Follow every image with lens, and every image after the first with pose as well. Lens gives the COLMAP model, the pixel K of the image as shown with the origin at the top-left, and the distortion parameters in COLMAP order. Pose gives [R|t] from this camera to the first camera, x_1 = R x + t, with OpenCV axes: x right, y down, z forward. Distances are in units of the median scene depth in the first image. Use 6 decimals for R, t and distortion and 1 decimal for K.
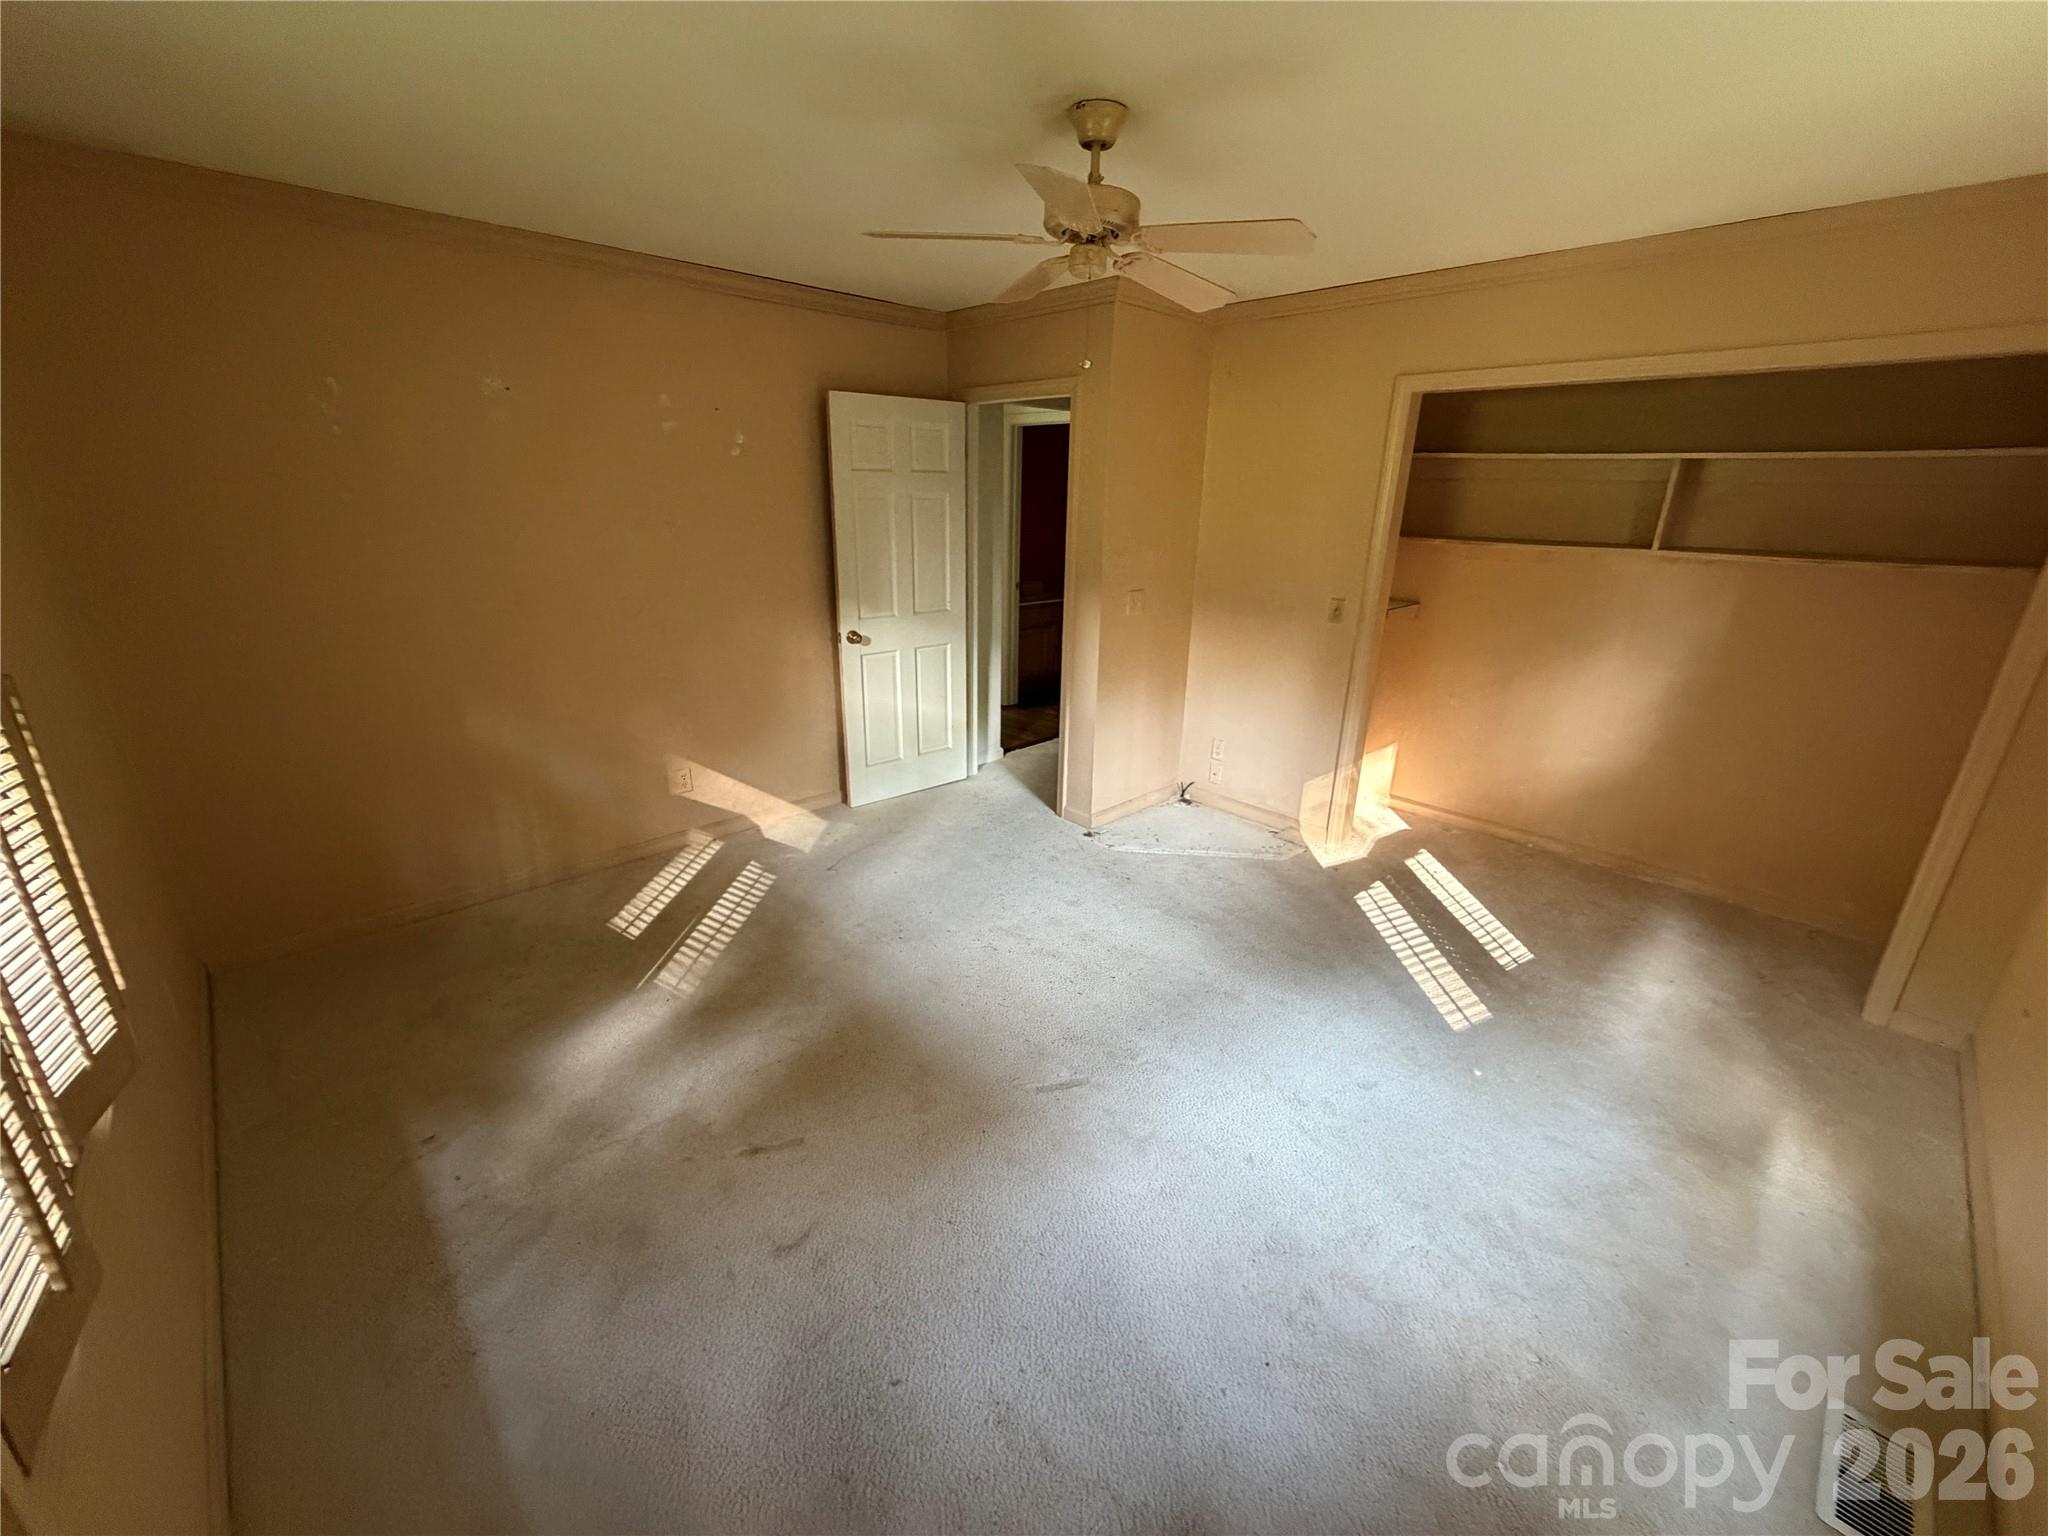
lens RADIAL K [[820.7, 0, 1019.0], [0, 820.7, 768.0], [0, 0, 1]] dist [-0.000471, 0.000630]
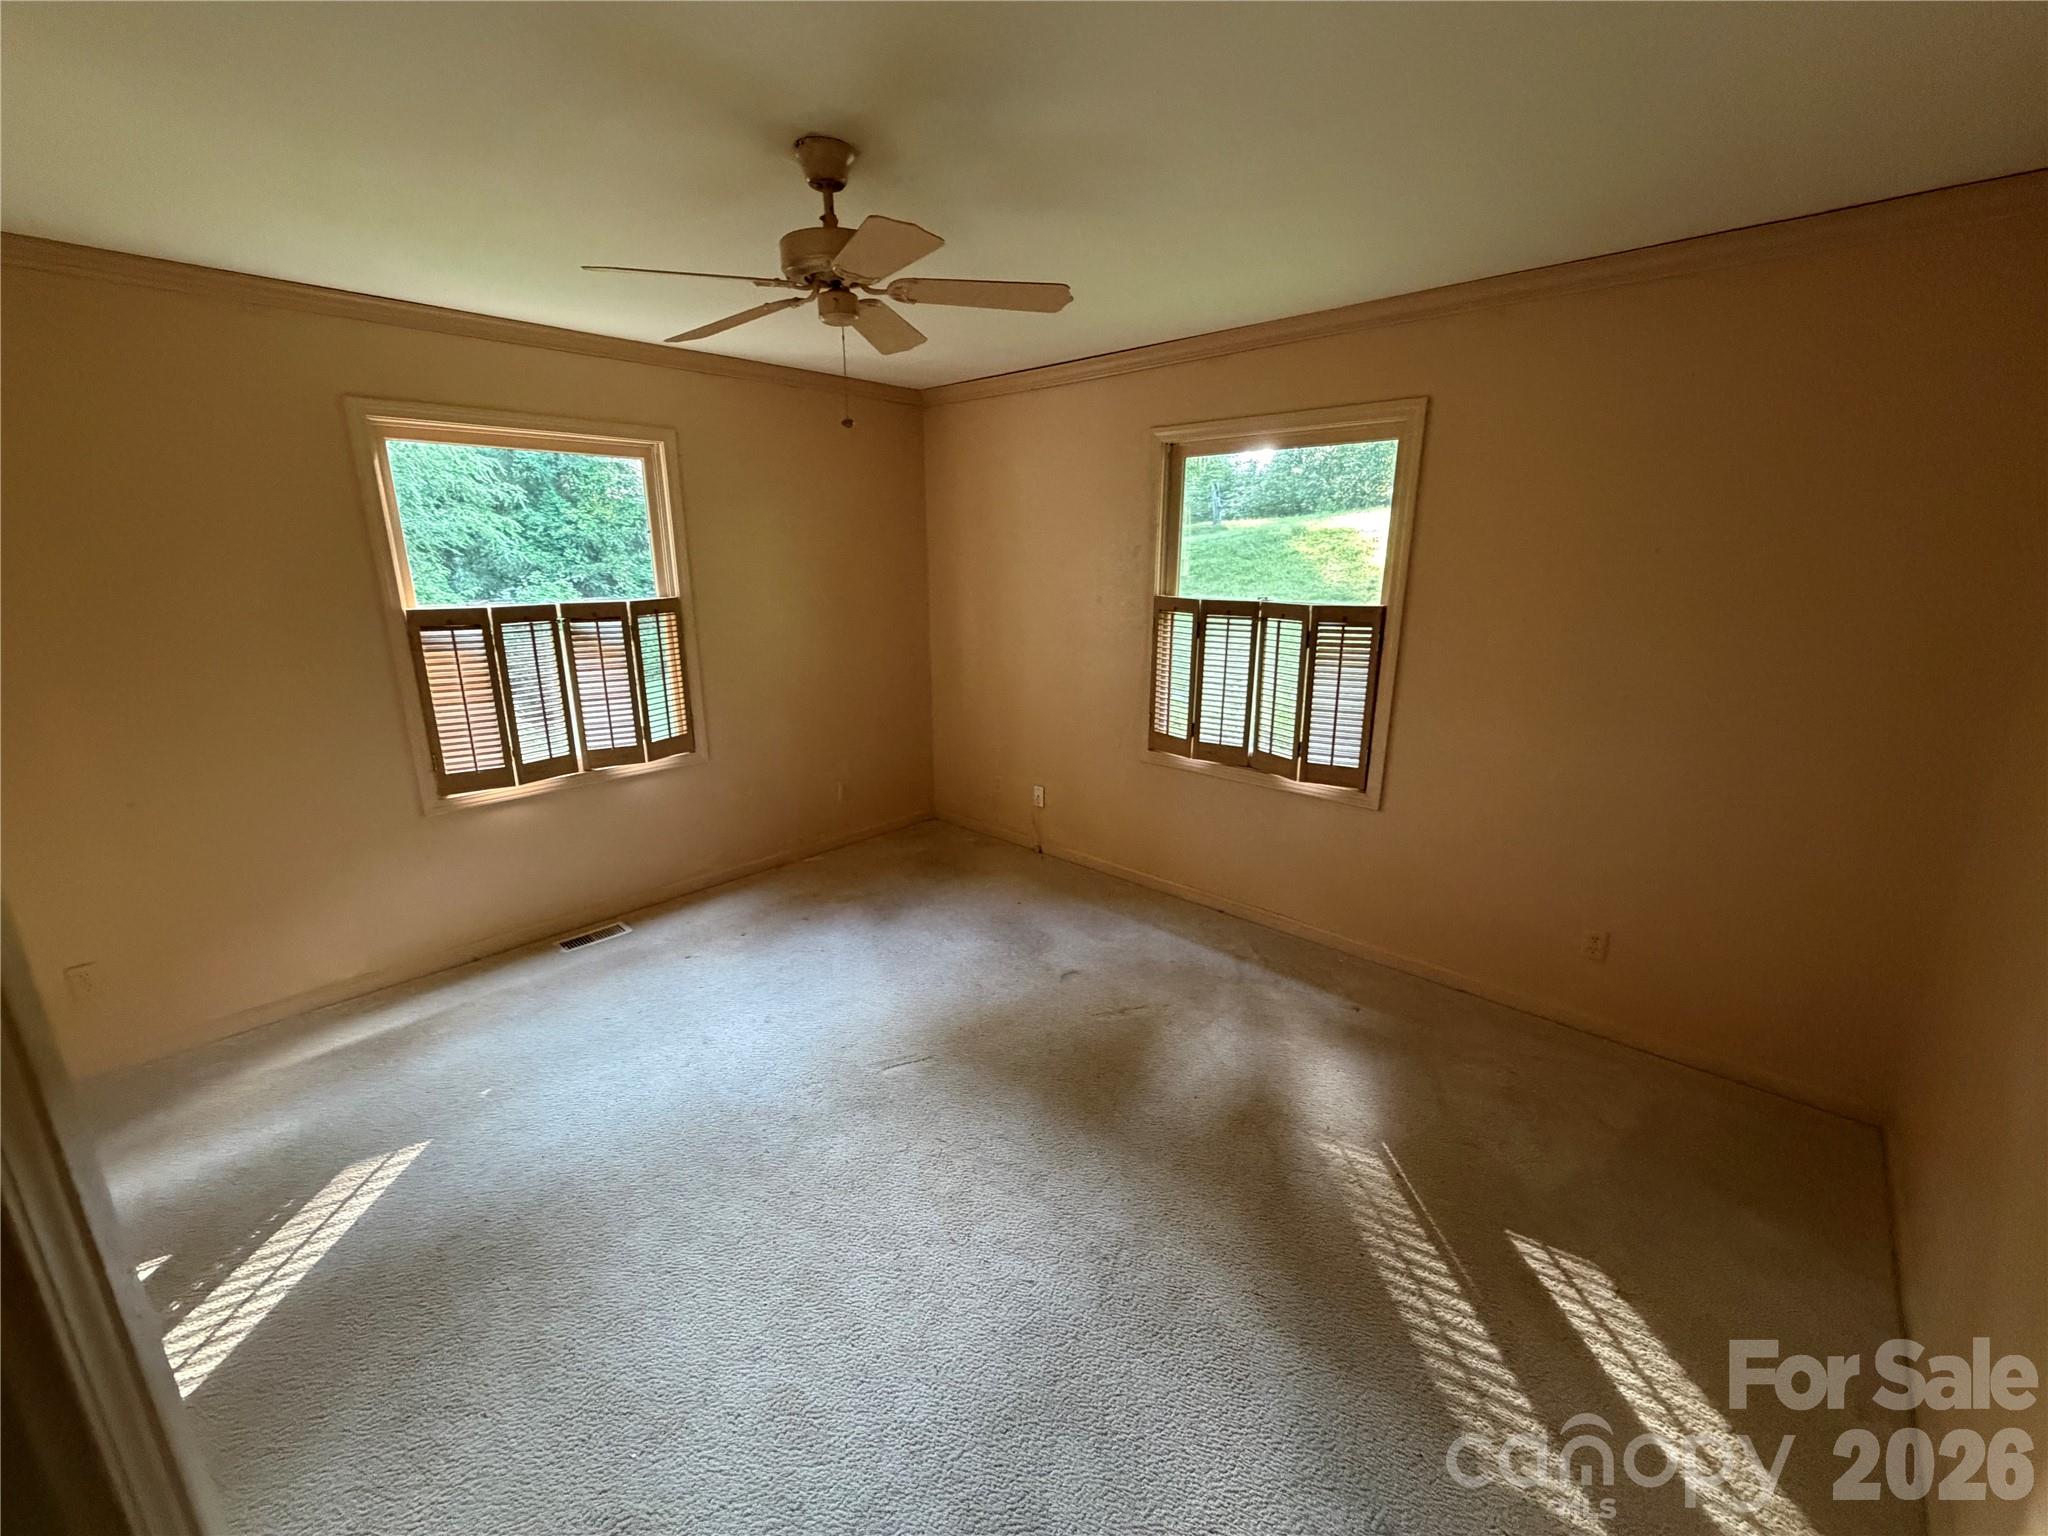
lens RADIAL K [[820.7, 0, 1019.0], [0, 820.7, 768.0], [0, 0, 1]] dist [-0.000471, 0.000630]
pose [[-0.998495, -0.001292, -0.054832, -0.056999], [-0.031717, 0.829223, 0.558017, -0.573065], [0.044747, 0.558916, -0.828016, 1.675487]]
